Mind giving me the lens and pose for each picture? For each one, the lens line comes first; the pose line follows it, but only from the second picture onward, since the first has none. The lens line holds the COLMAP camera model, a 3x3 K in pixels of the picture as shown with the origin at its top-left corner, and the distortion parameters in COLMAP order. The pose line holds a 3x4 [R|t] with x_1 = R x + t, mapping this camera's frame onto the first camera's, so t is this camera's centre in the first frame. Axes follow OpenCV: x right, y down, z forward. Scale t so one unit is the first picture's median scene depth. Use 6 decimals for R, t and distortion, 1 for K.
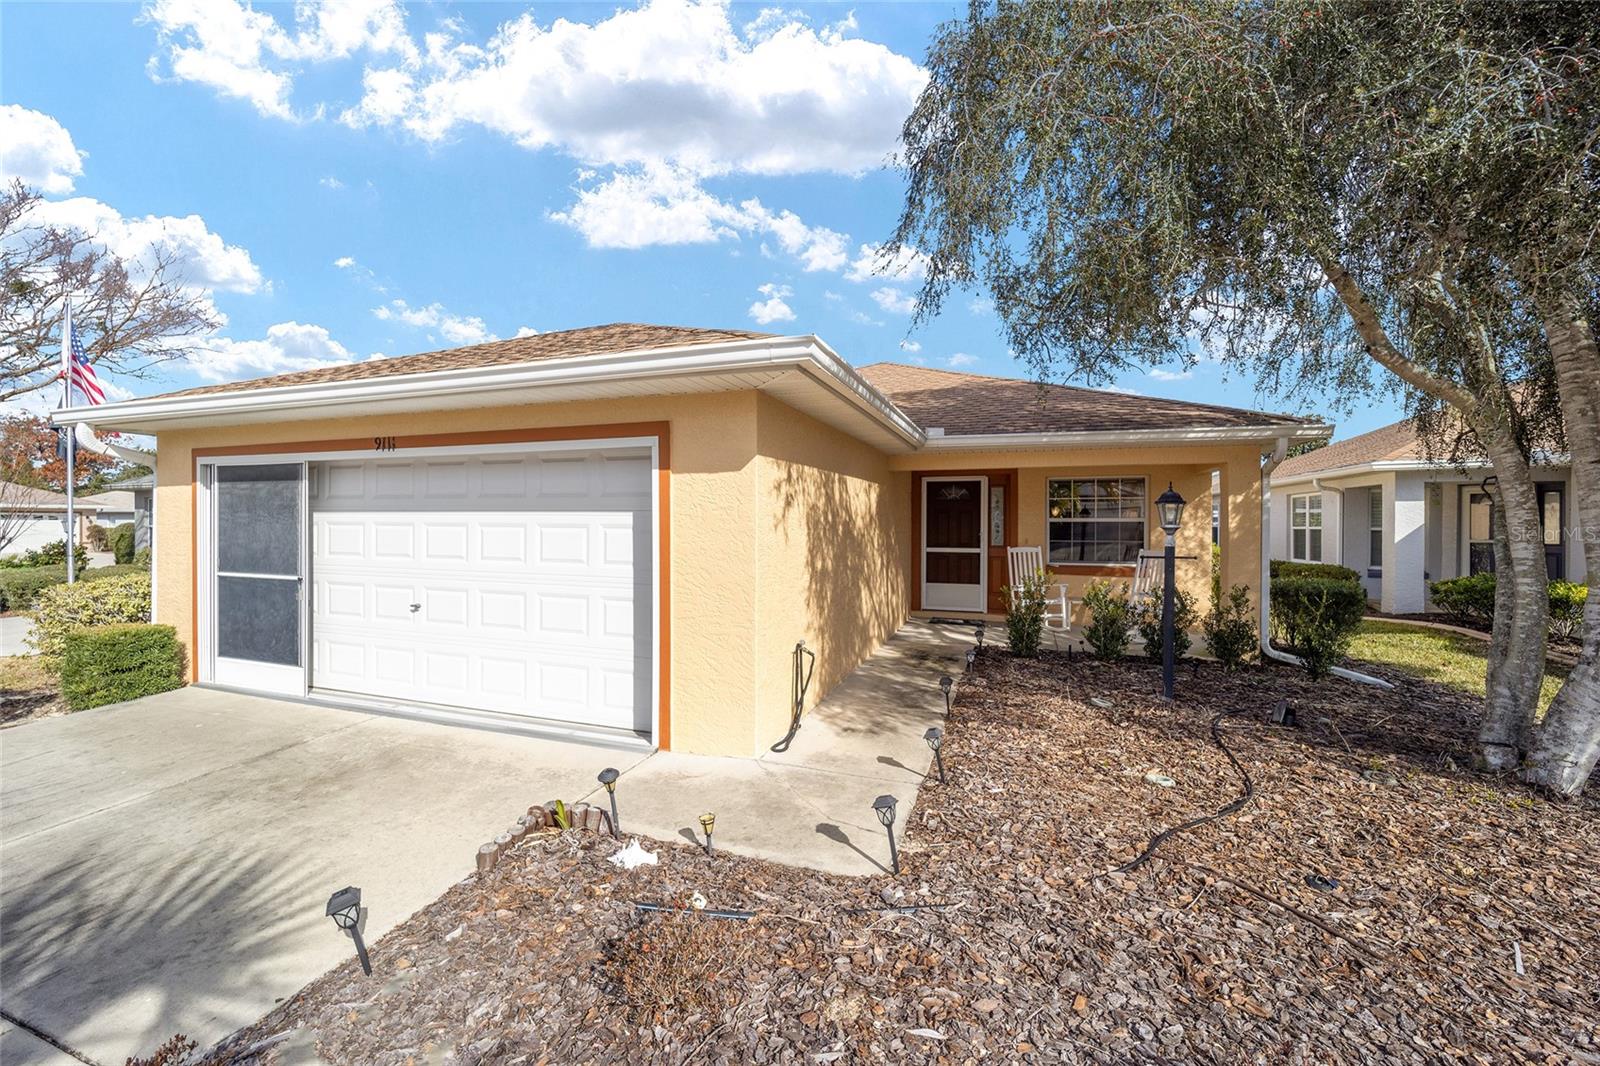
lens RADIAL K [[644.3, 0, 797.0], [0, 644.3, 528.3], [0, 0, 1]] dist [-0.013037, 0.000052]
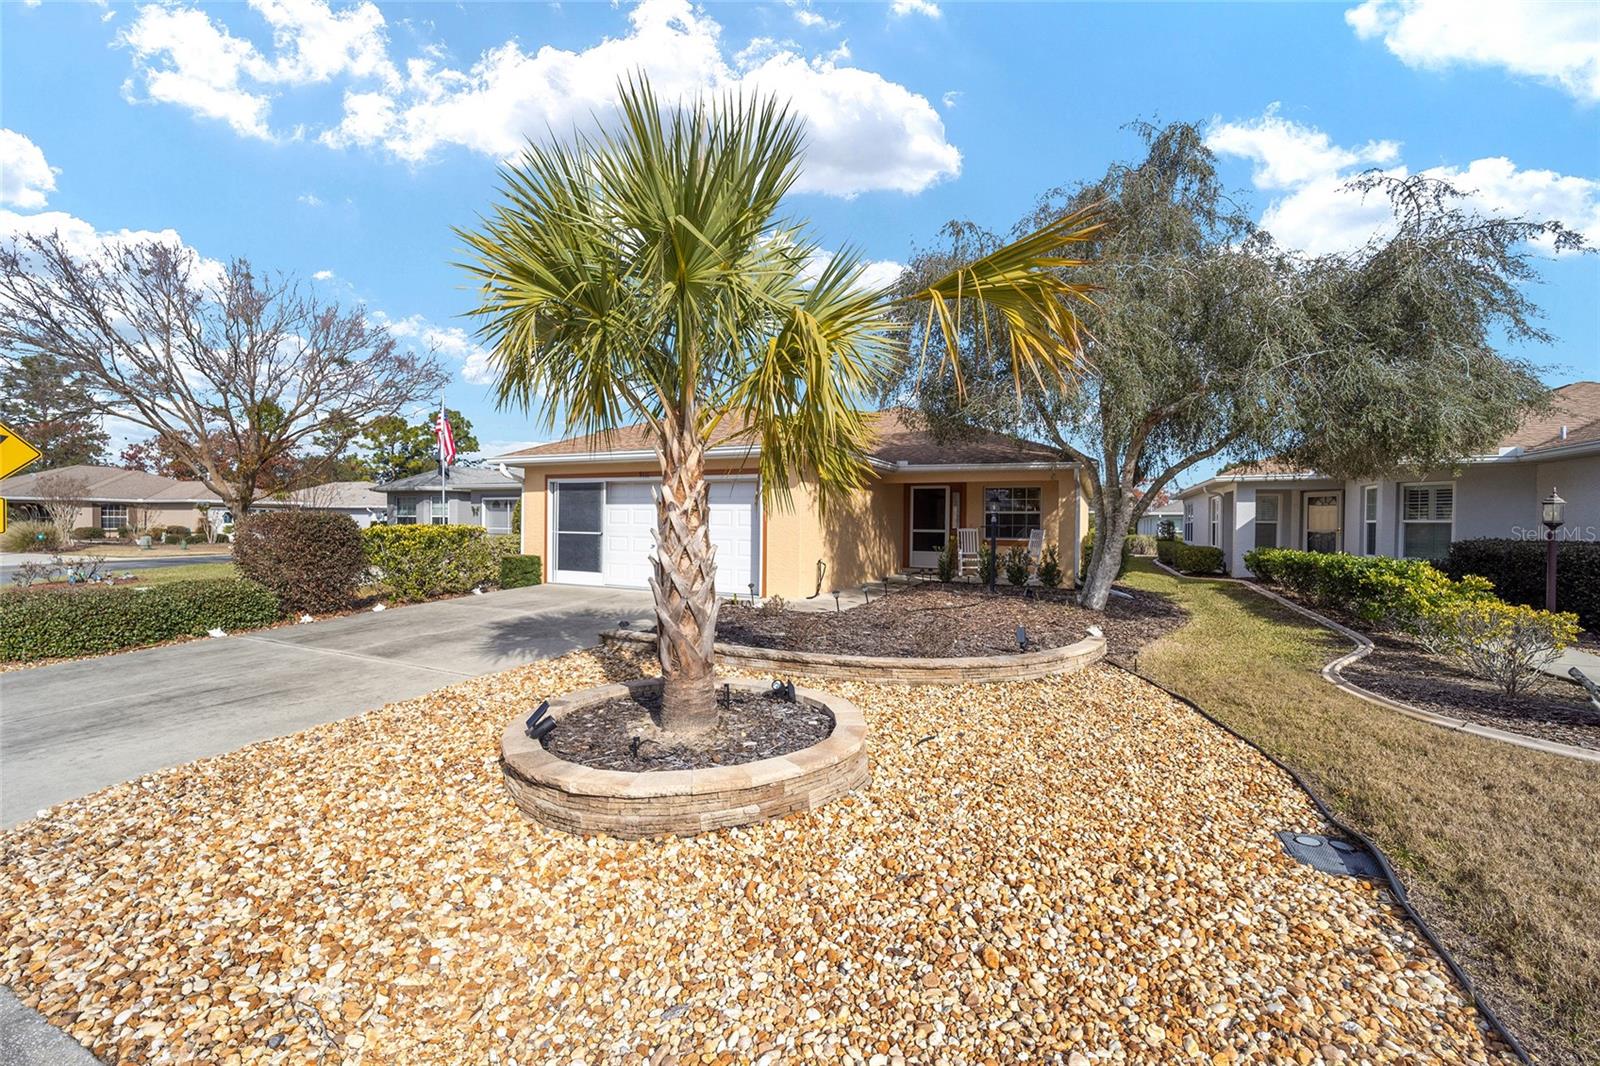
lens RADIAL K [[653.4, 0, 801.1], [0, 653.4, 528.2], [0, 0, 1]] dist [-0.014596, 0.000355]
pose [[0.994833, 0.007515, -0.101245, 0.116114], [-0.007801, 0.999967, -0.002437, 0.045254], [0.101223, 0.003214, 0.994859, -0.906985]]
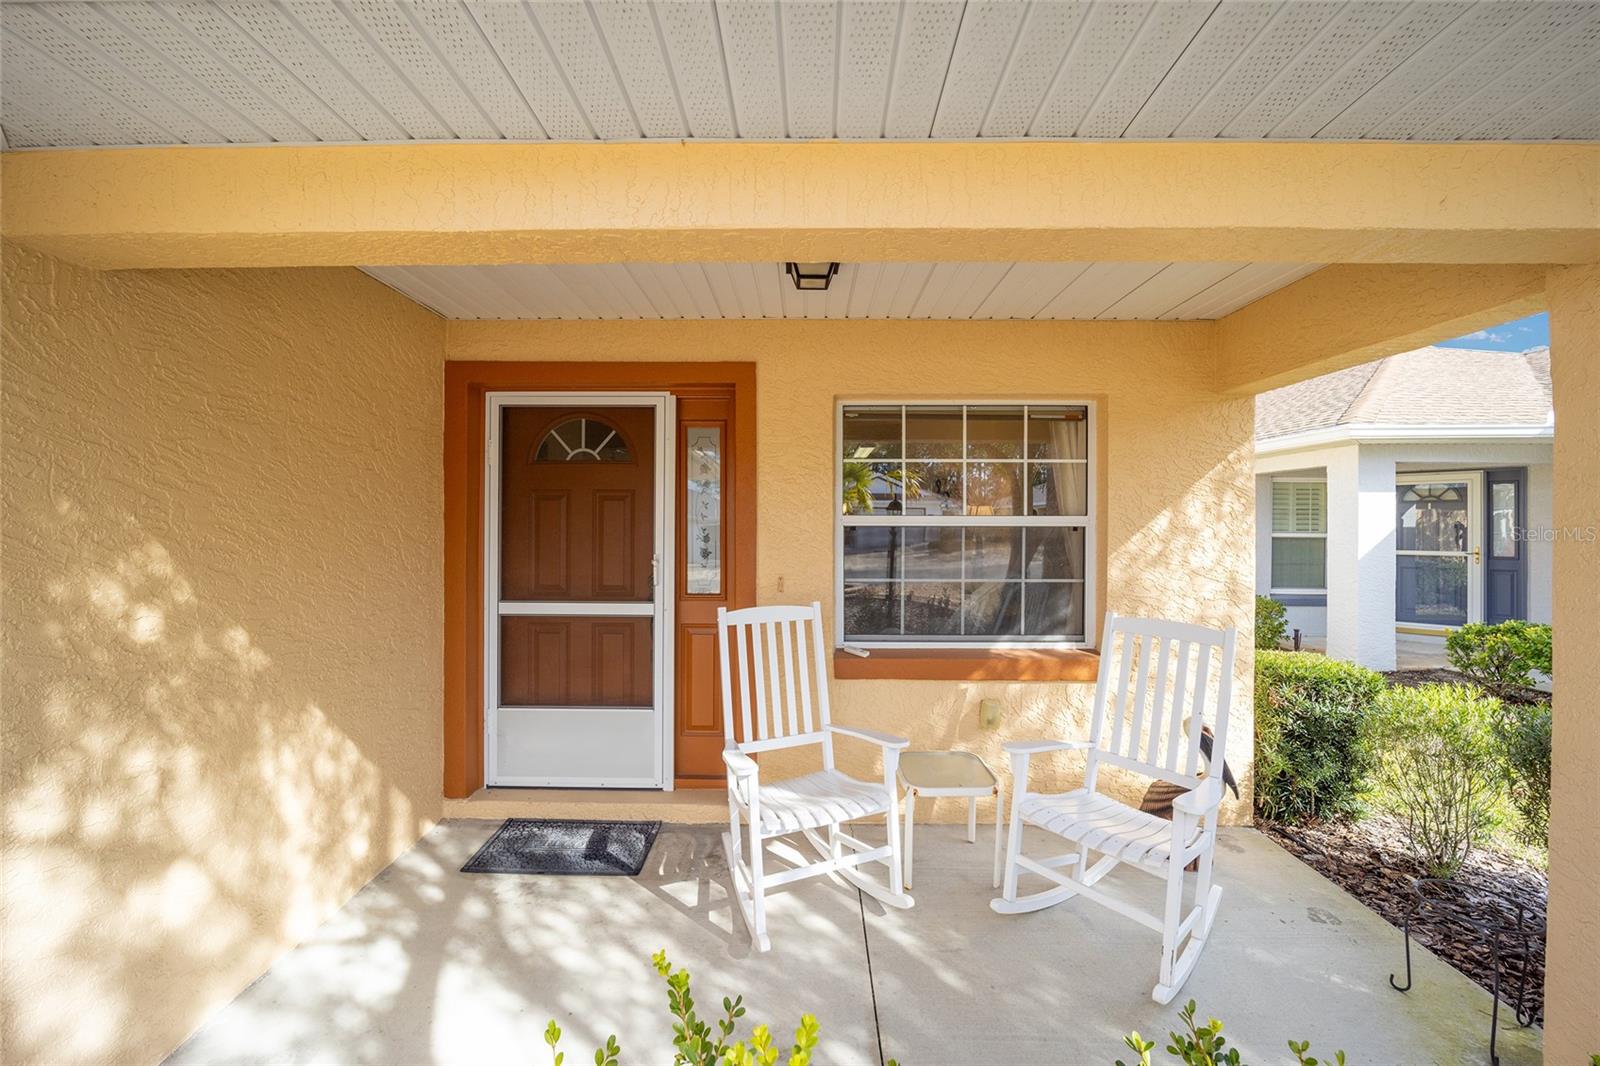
lens RADIAL K [[644.3, 0, 797.0], [0, 644.3, 528.3], [0, 0, 1]] dist [-0.013037, 0.000052]
pose [[0.948533, 0.000676, 0.316679, 0.326673], [0.000687, 0.999991, -0.004191, -0.009208], [-0.316679, 0.004193, 0.948524, 0.856577]]
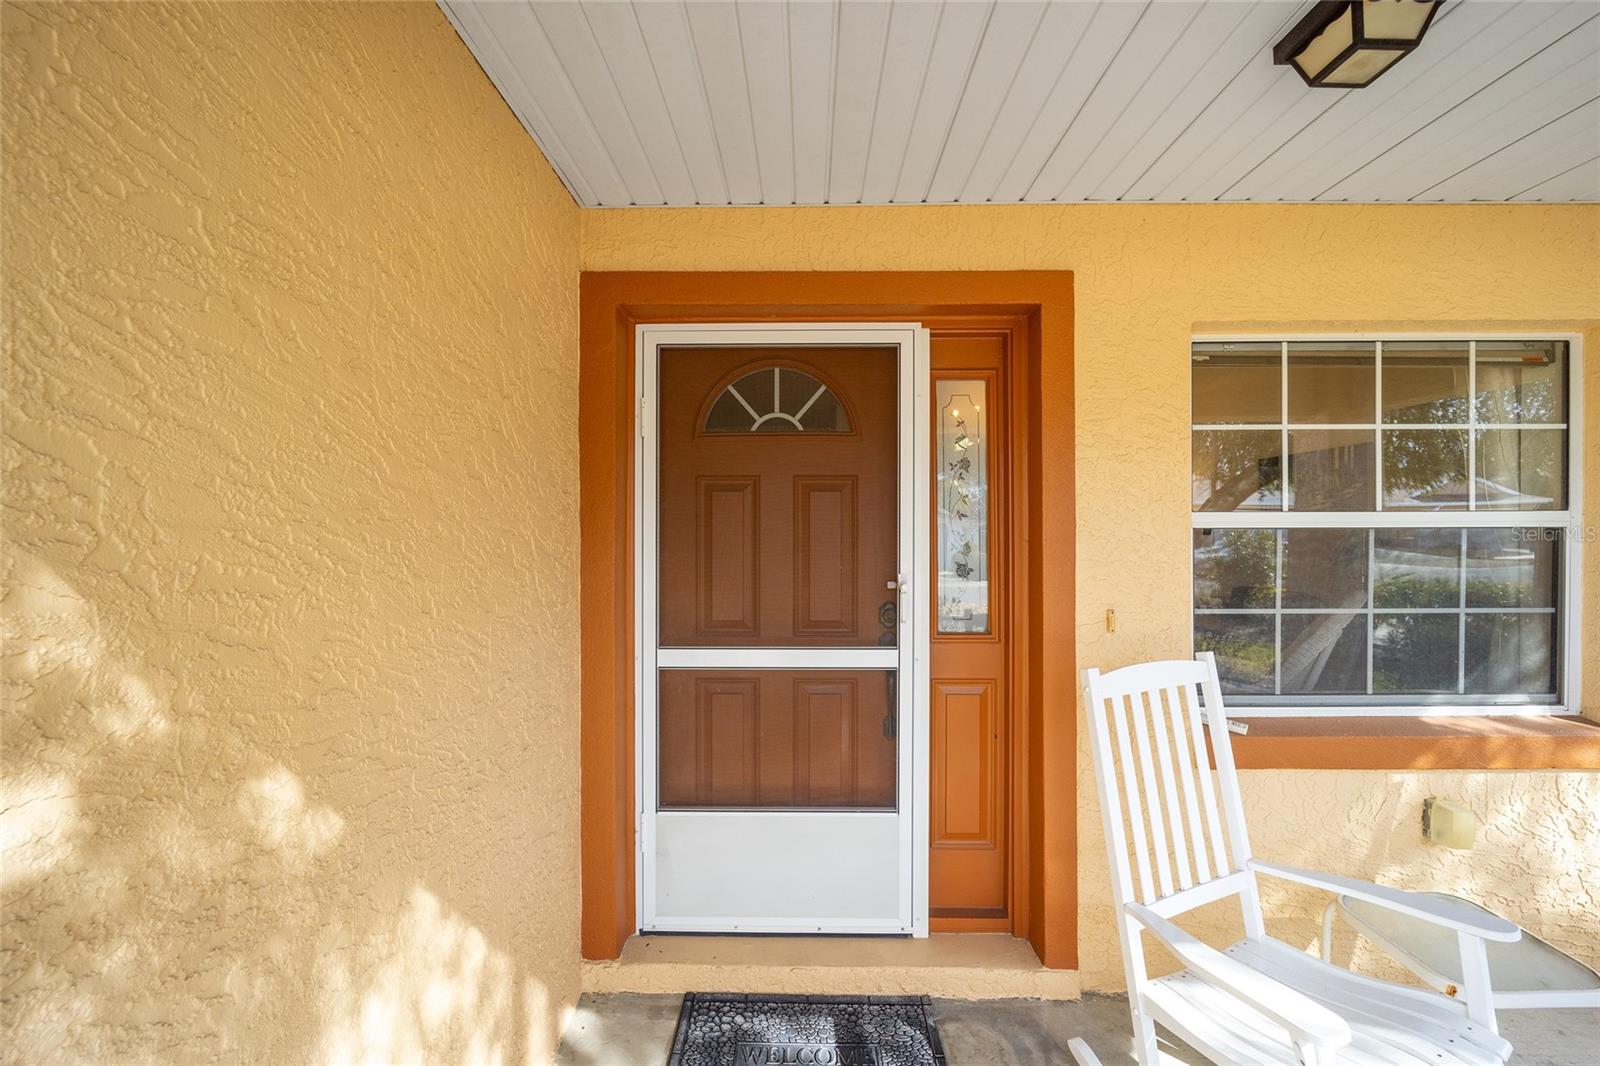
lens RADIAL K [[646.2, 0, 795.9], [0, 646.2, 533.5], [0, 0, 1]] dist [-0.011773, 0.000479]
pose [[0.950078, -0.004729, 0.311976, 0.239553], [0.006334, 0.999971, -0.004131, -0.010209], [-0.311948, 0.005901, 0.950081, 1.051043]]
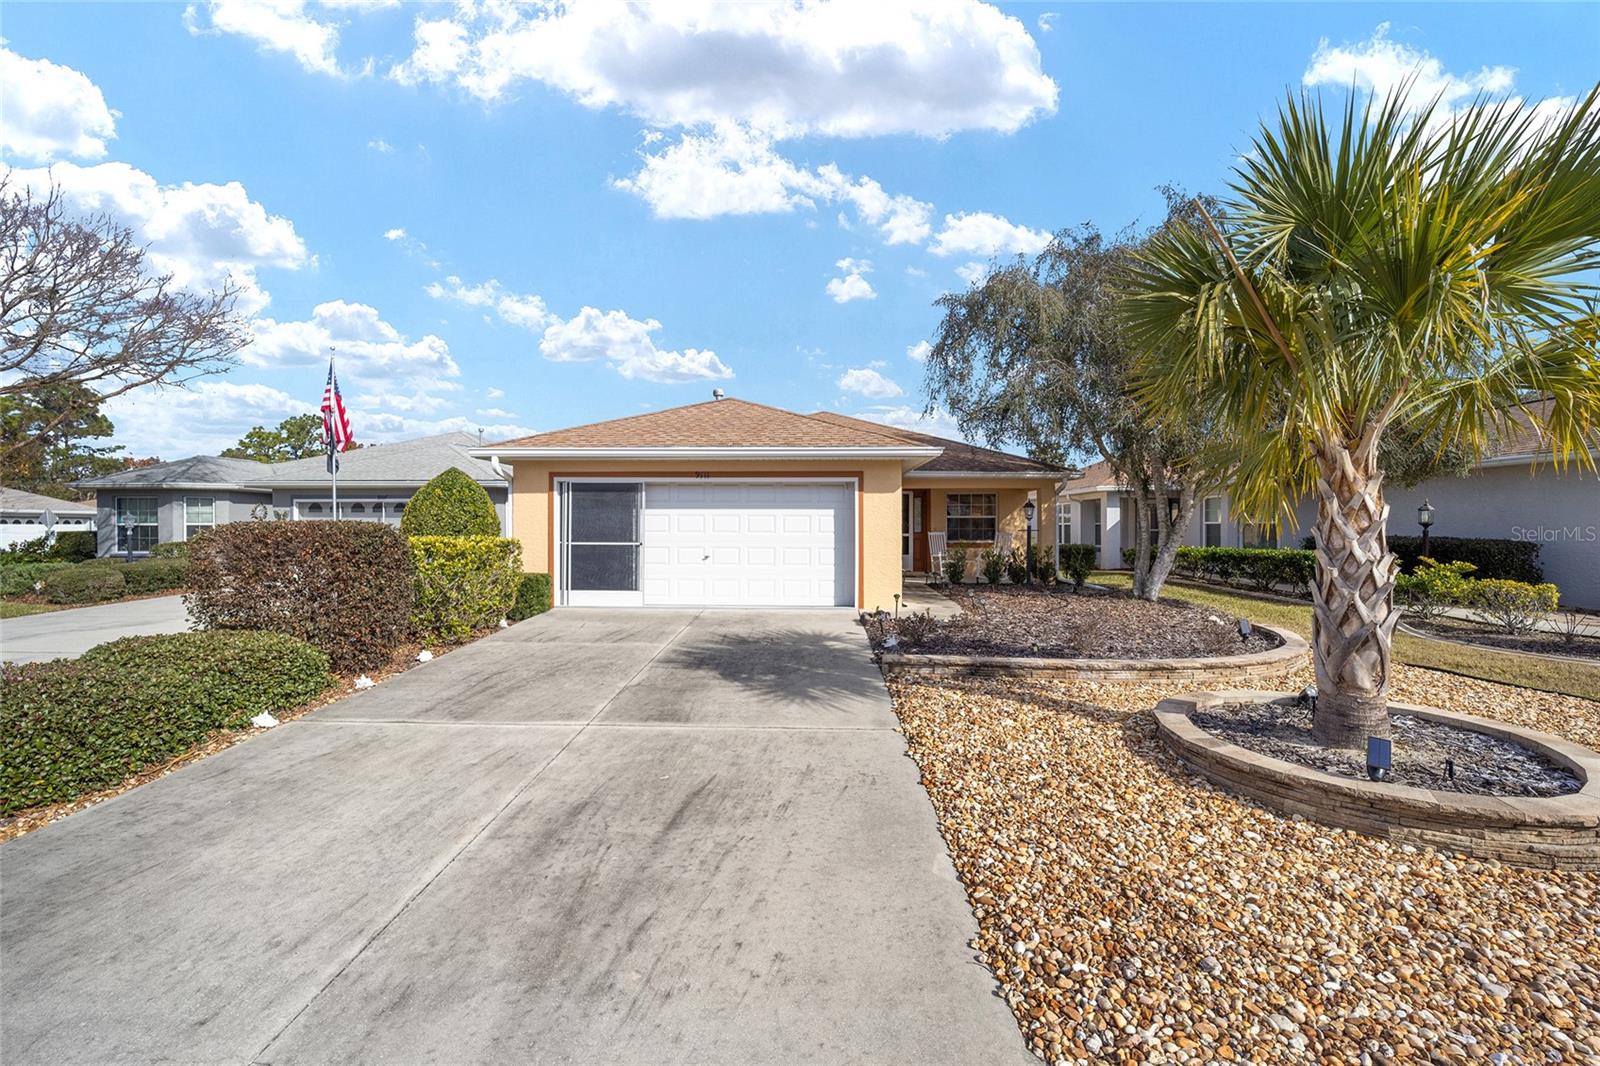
lens RADIAL K [[644.3, 0, 797.0], [0, 644.3, 528.3], [0, 0, 1]] dist [-0.013037, 0.000052]
pose [[0.953210, -0.003529, 0.302289, -0.676904], [0.006160, 0.999951, -0.007749, 0.037515], [-0.302247, 0.009249, 0.953185, -0.710525]]
